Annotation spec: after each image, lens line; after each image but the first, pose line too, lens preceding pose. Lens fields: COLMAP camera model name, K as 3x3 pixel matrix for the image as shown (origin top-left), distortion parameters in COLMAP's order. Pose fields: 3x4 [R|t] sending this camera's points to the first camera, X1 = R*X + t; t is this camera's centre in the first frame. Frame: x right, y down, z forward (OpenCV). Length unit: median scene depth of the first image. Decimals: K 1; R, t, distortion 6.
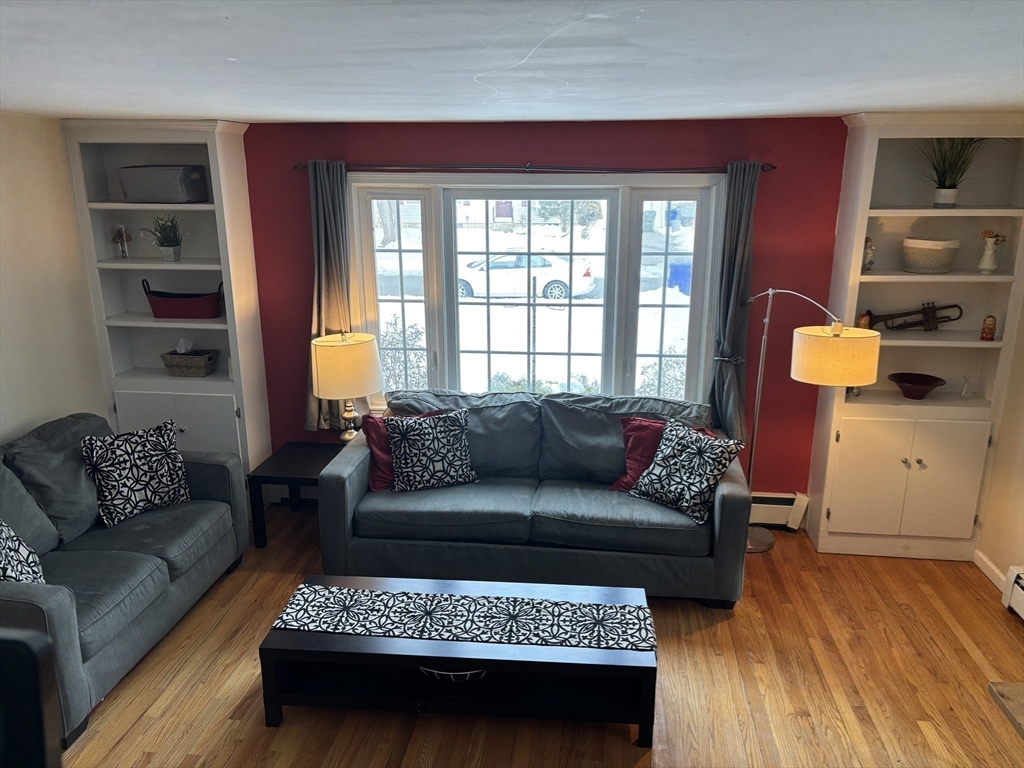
lens RADIAL K [[771.3, 0, 512.0], [0, 771.3, 384.0], [0, 0, 1]] dist [0.069762, -0.088738]
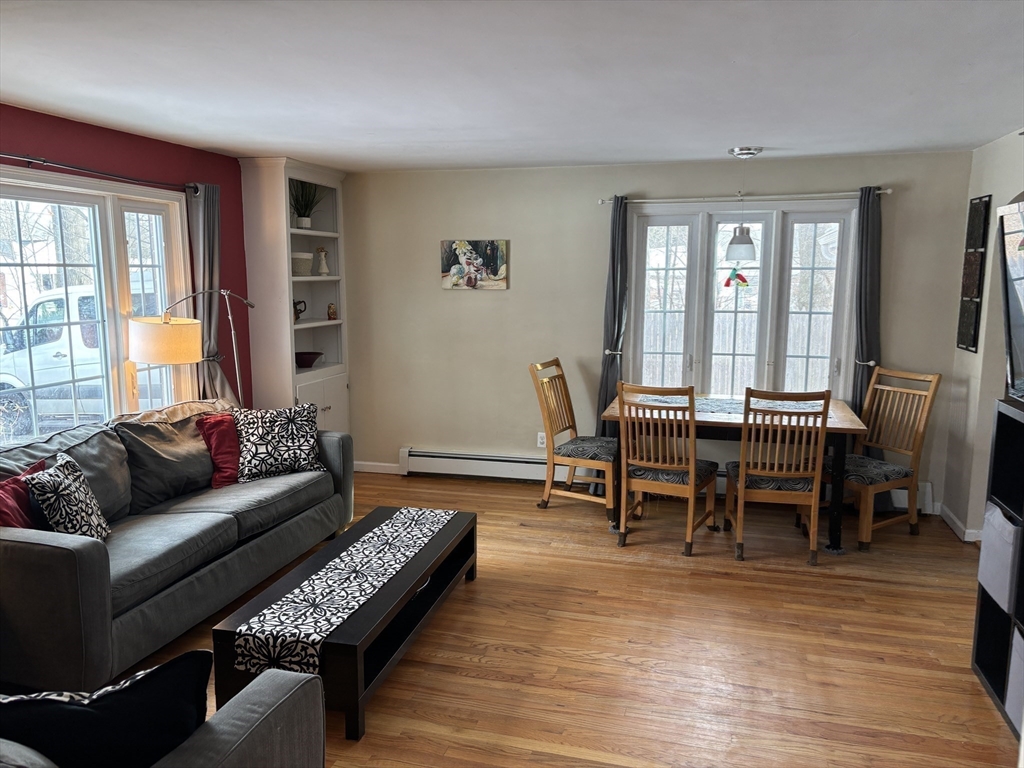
lens RADIAL K [[774.2, 0, 509.9], [0, 774.2, 385.9], [0, 0, 1]] dist [0.092122, -0.097629]
pose [[0.146193, -0.141667, 0.979060, -0.809995], [0.260446, 0.960289, 0.100061, 0.005052], [-0.954356, 0.240364, 0.177284, 0.424222]]
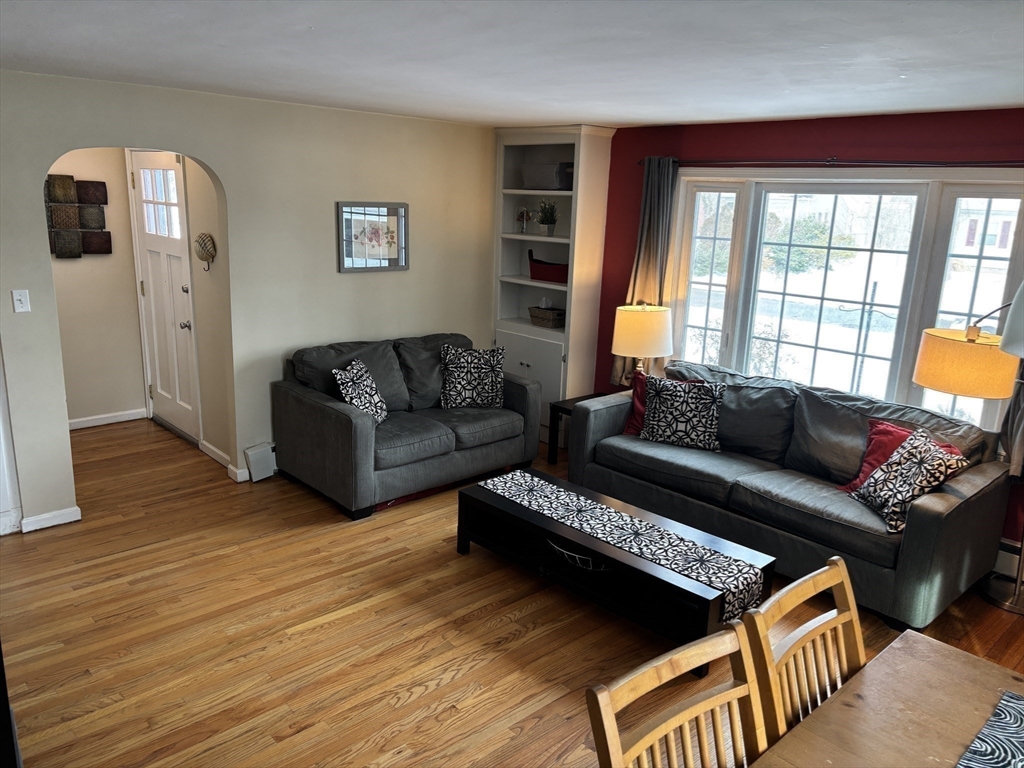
lens RADIAL K [[774.2, 0, 509.9], [0, 774.2, 385.9], [0, 0, 1]] dist [0.092122, -0.097629]
pose [[0.763223, 0.181409, -0.620146, 0.403586], [-0.209074, 0.977481, 0.028628, 0.069533], [0.611374, 0.107807, 0.783964, -0.034914]]
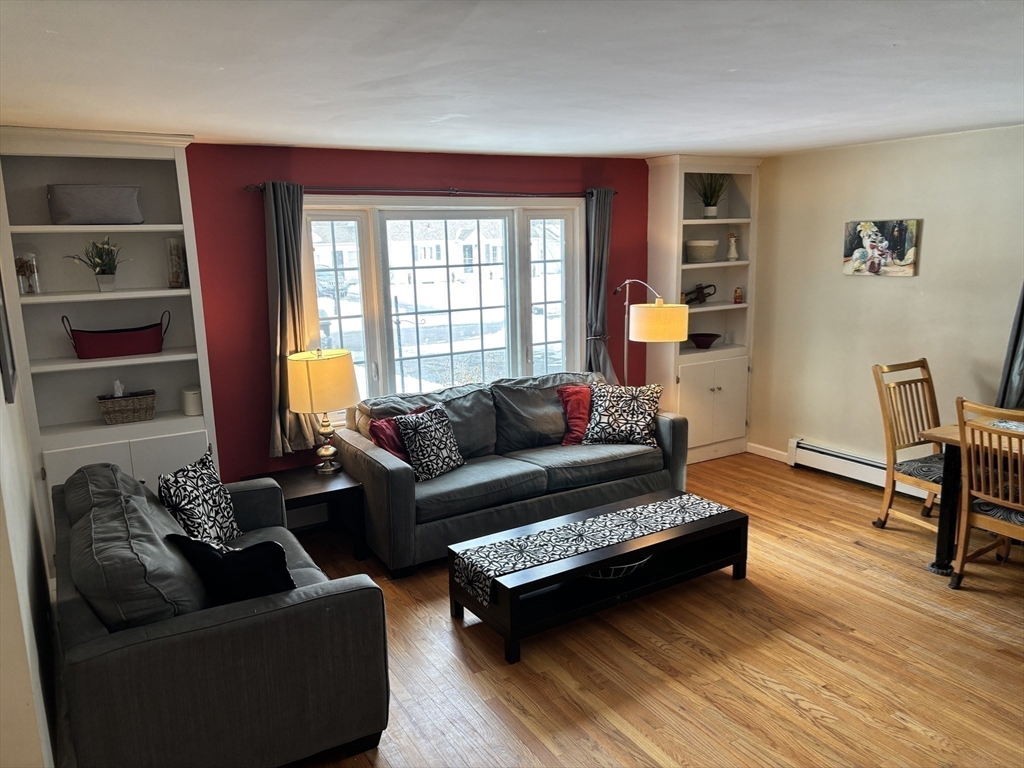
lens RADIAL K [[774.2, 0, 509.9], [0, 774.2, 385.9], [0, 0, 1]] dist [0.092122, -0.097629]
pose [[0.790877, -0.133600, 0.597214, -0.677086], [0.184856, 0.982447, -0.025022, 0.057676], [-0.583388, 0.130188, 0.801692, 0.043699]]
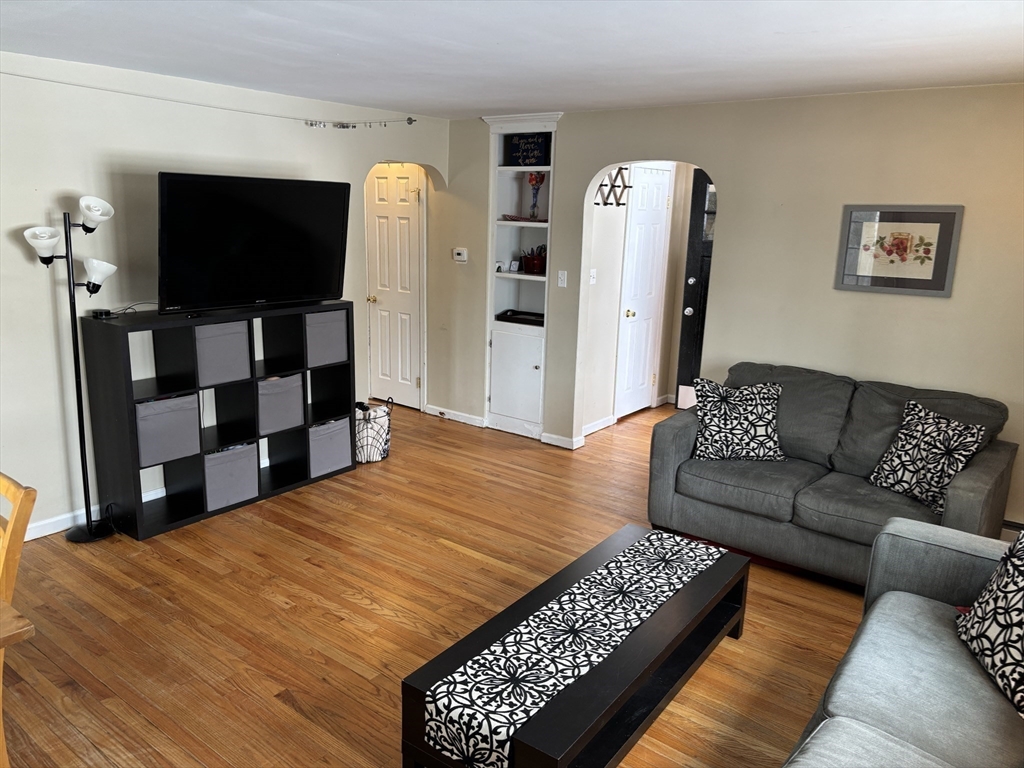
lens RADIAL K [[774.2, 0, 509.9], [0, 774.2, 385.9], [0, 0, 1]] dist [0.092122, -0.097629]
pose [[-0.515350, 0.185264, -0.836715, 0.520039], [-0.253791, 0.899563, 0.355494, -0.163464], [0.818538, 0.395555, -0.416571, 0.897461]]
